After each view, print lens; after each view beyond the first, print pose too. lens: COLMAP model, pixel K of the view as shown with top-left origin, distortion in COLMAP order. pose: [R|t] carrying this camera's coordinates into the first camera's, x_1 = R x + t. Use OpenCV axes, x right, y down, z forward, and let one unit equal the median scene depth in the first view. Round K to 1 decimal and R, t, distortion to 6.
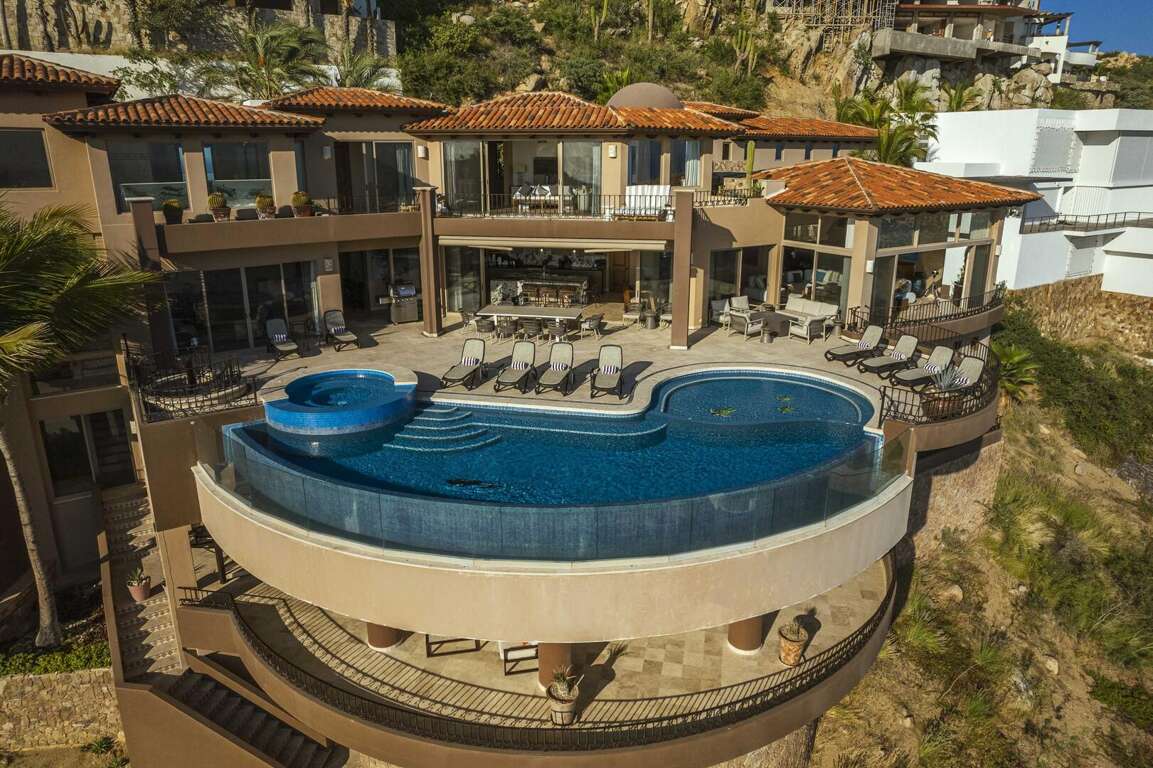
lens RADIAL K [[748.4, 0, 575.6], [0, 748.4, 365.8], [0, 0, 1]] dist [-0.068888, 0.065488]
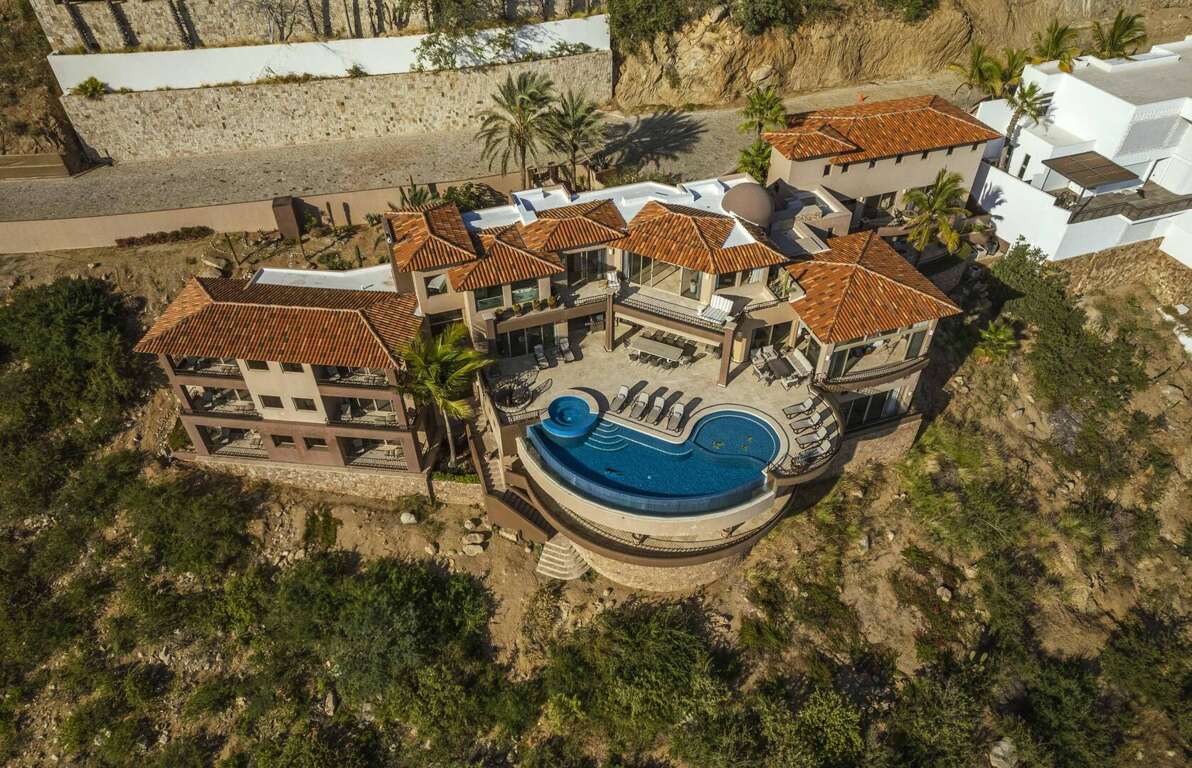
lens RADIAL K [[790.3, 0, 601.7], [0, 790.3, 386.0], [0, 0, 1]] dist [-0.067754, 0.064332]
pose [[0.971673, 0.160556, -0.173419, 0.103527], [-0.067484, 0.891741, 0.447486, -0.527057], [0.226492, -0.423107, 0.877315, -0.546145]]
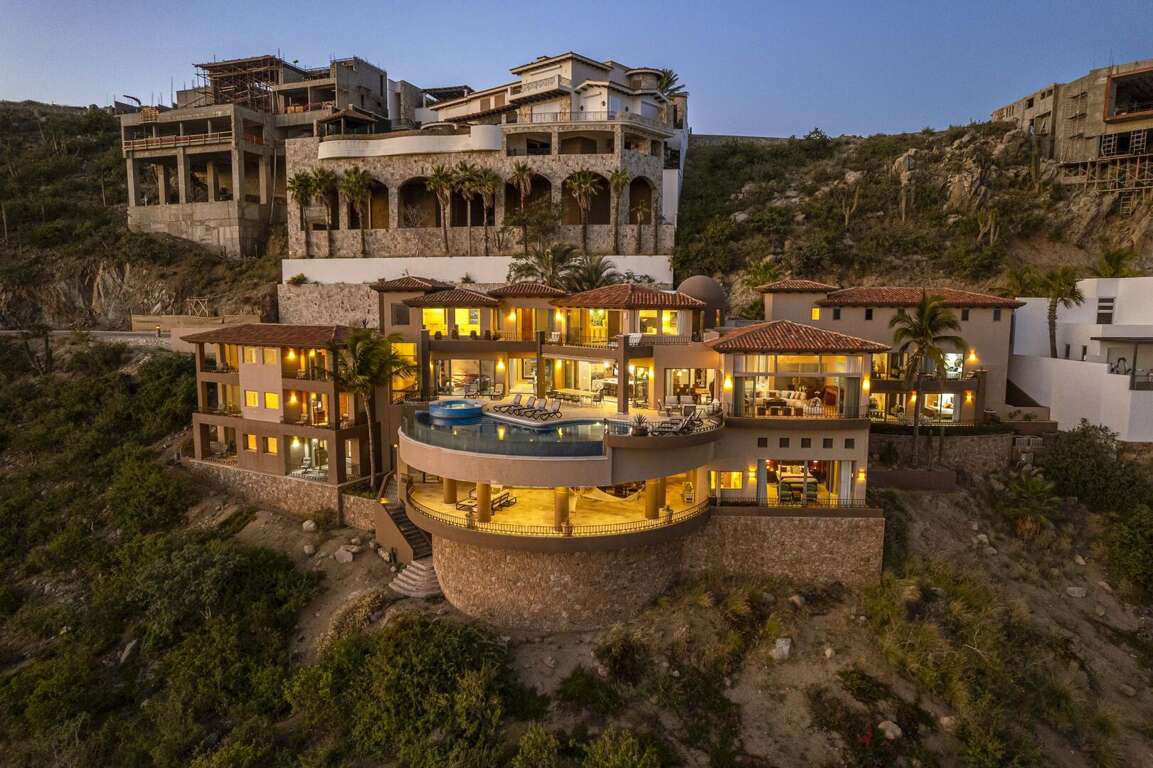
lens RADIAL K [[739.0, 0, 578.0], [0, 739.0, 379.7], [0, 0, 1]] dist [-0.072036, 0.072091]
pose [[0.806885, 0.070579, -0.586476, 0.632346], [-0.168294, 0.979157, -0.113706, 0.069592], [0.566227, 0.190449, 0.801945, -0.347122]]
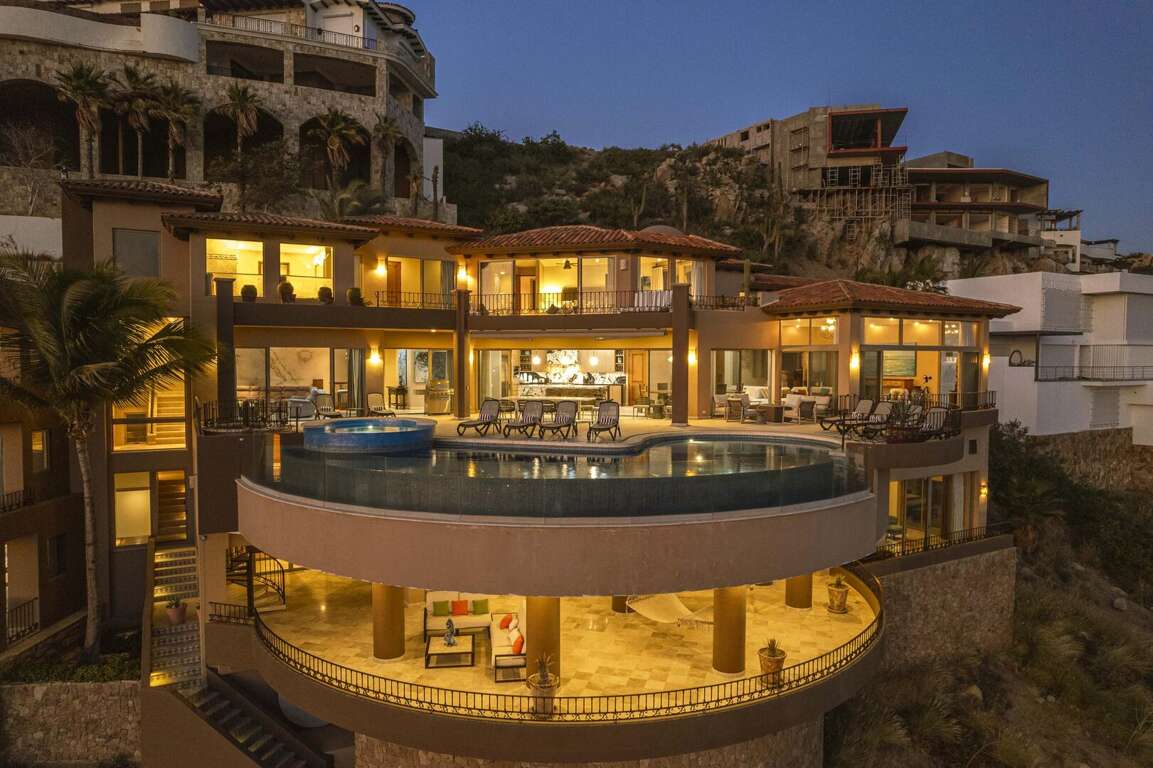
lens RADIAL K [[738.2, 0, 578.5], [0, 738.2, 386.4], [0, 0, 1]] dist [-0.075385, 0.068748]
pose [[0.997348, 0.007894, -0.072346, 0.036696], [-0.025072, 0.970515, -0.239733, 0.098225], [0.068320, 0.240911, 0.968140, -0.038330]]
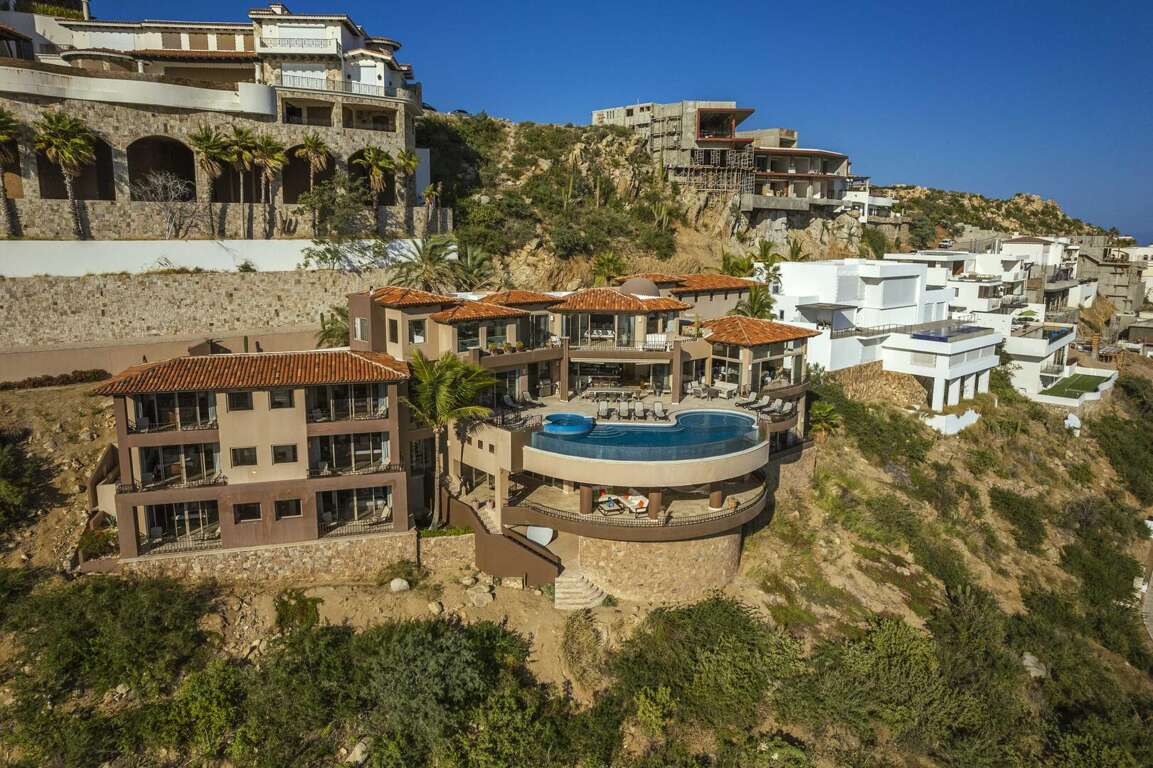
lens RADIAL K [[753.5, 0, 573.6], [0, 753.5, 357.2], [0, 0, 1]] dist [-0.069820, 0.070207]
pose [[0.988611, -0.015600, 0.149684, -0.286731], [0.032987, 0.992887, -0.114396, 0.049322], [-0.146835, 0.118031, 0.982094, -0.705258]]
